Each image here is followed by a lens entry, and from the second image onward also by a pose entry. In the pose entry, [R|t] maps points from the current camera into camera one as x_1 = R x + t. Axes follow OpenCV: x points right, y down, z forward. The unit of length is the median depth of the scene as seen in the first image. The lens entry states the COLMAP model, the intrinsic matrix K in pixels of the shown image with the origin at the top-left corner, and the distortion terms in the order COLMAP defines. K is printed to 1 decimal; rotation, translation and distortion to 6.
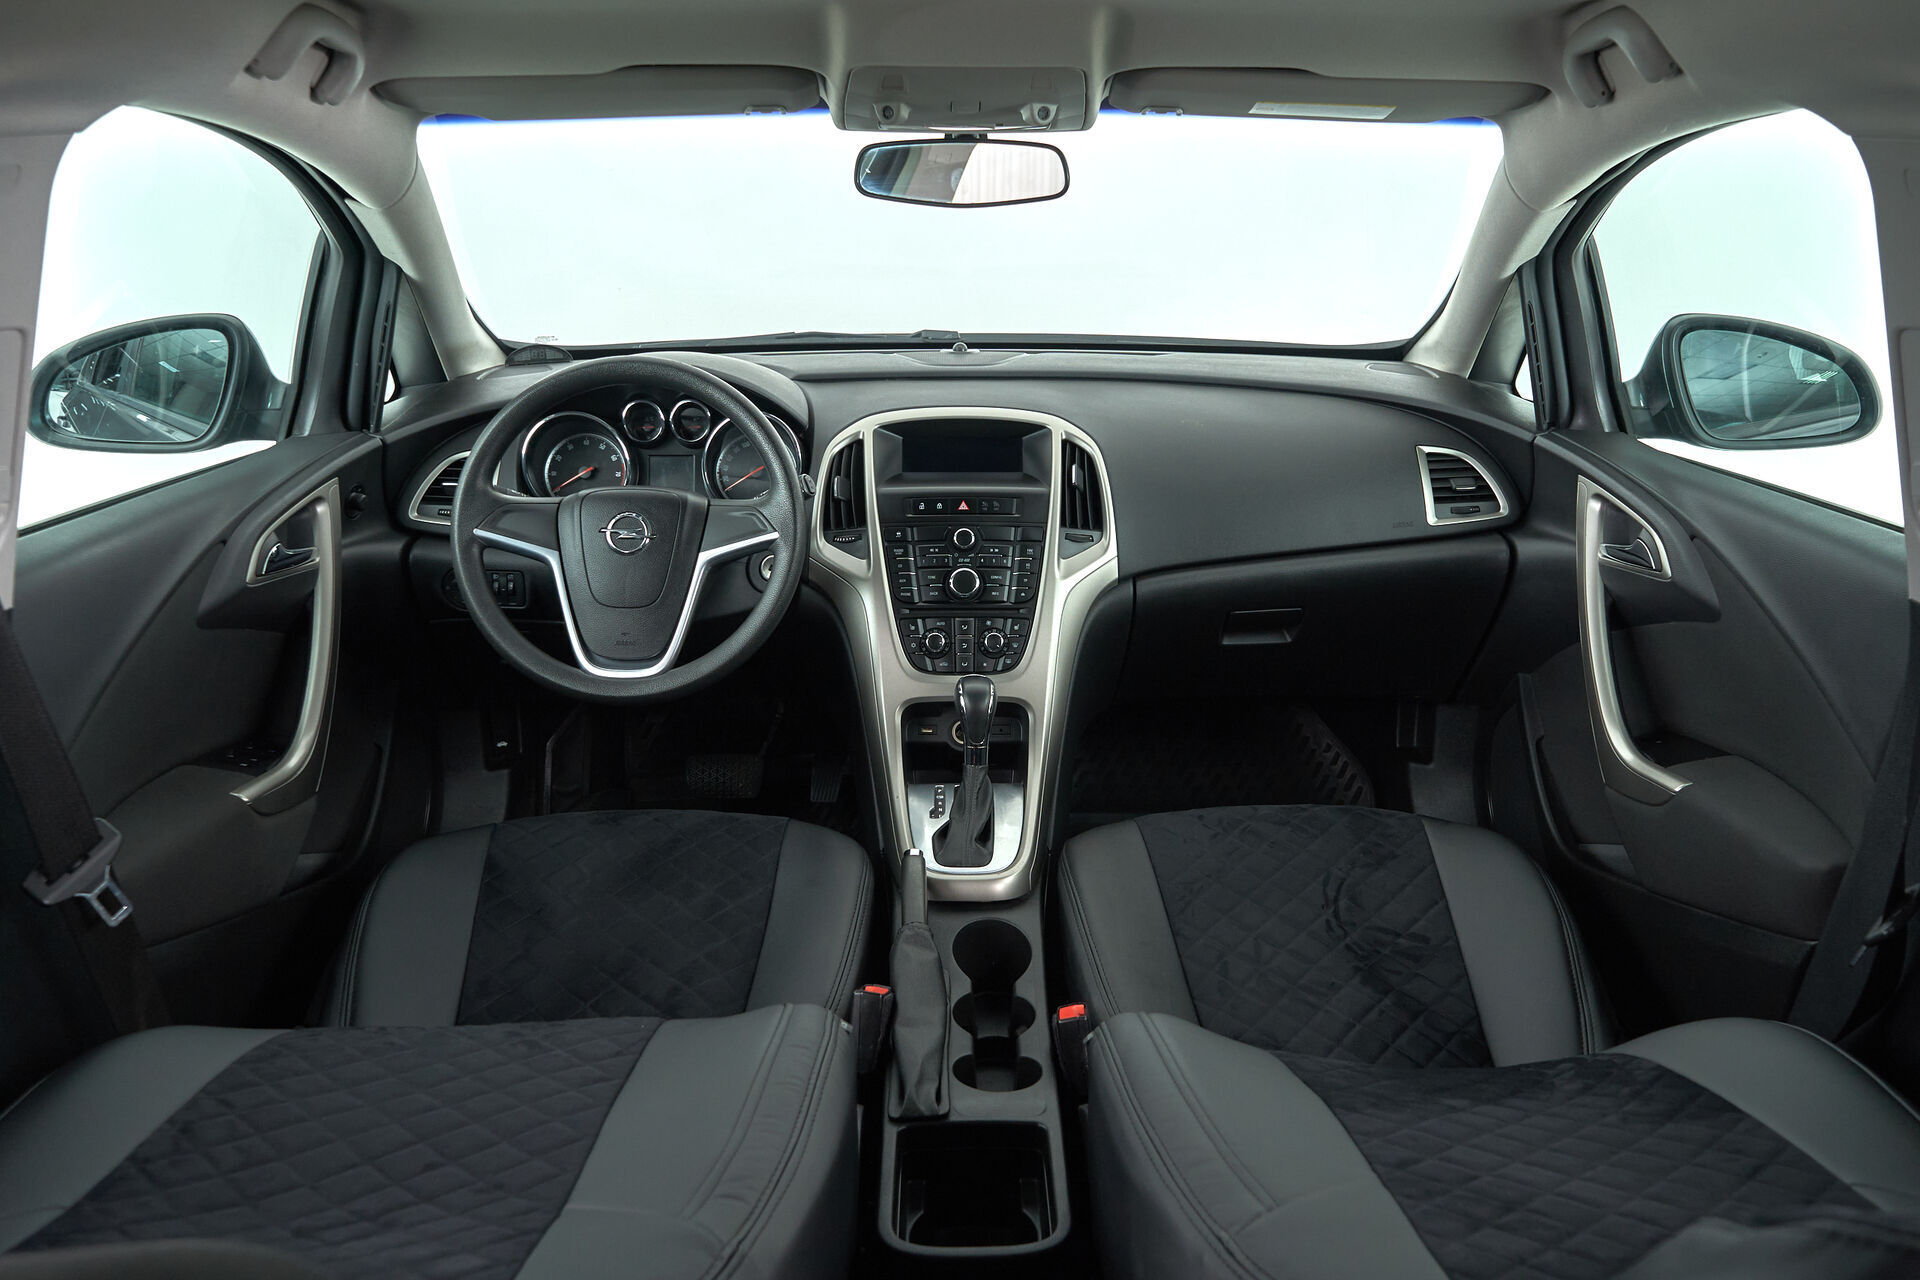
lens RADIAL K [[1578.8, 0, 979.1], [0, 1578.8, 619.2], [0, 0, 1]] dist [-0.000173, -0.005599]
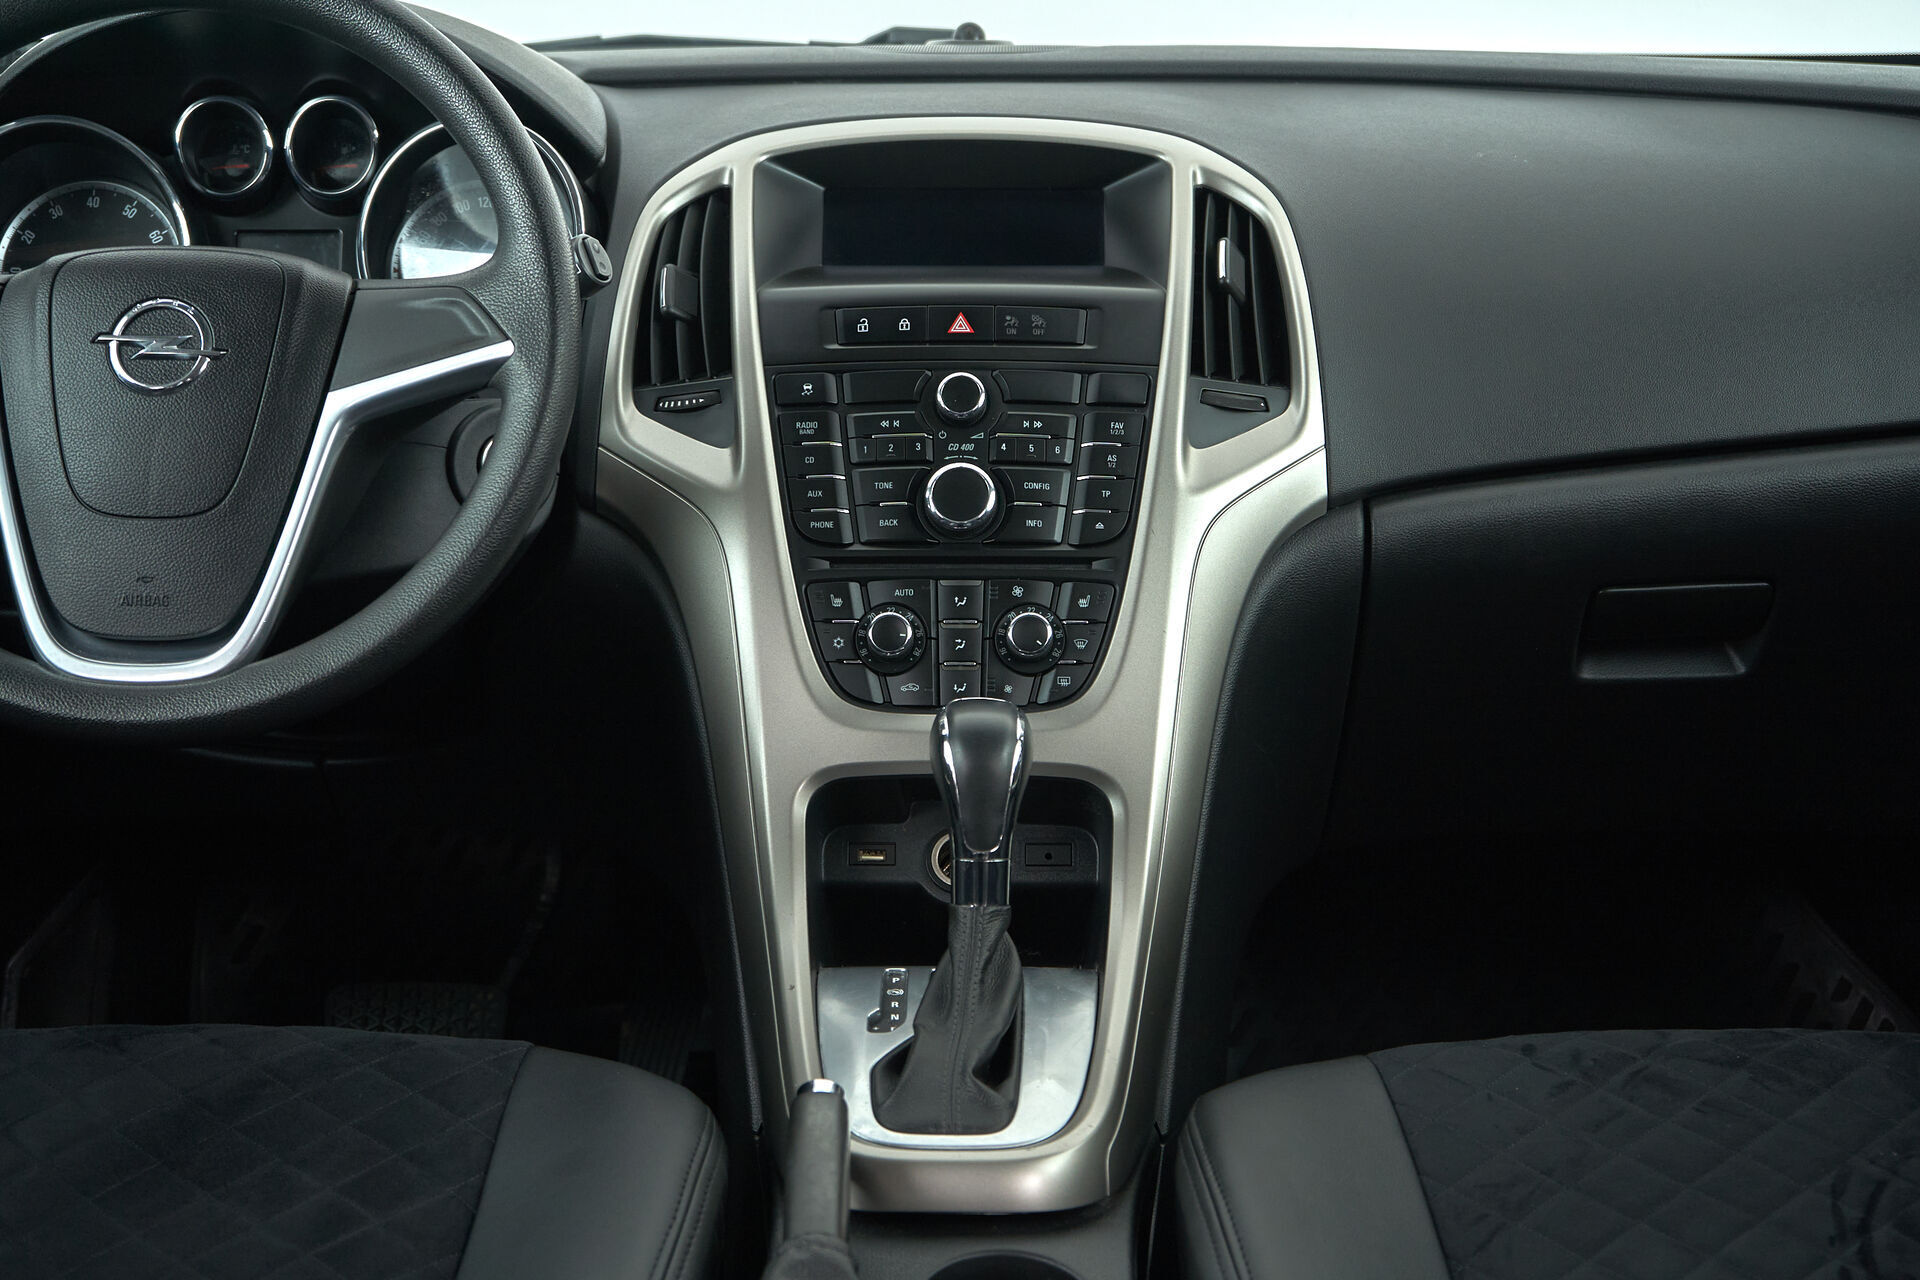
lens RADIAL K [[3424.9, 0, 960.0], [0, 3424.9, 640.0], [0, 0, 1]] dist [0.018464, 0.081379]
pose [[0.999369, 0.002265, -0.035447, 0.023026], [-0.005789, 0.995007, -0.099634, 0.106009], [0.035044, 0.099777, 0.994393, 0.092737]]
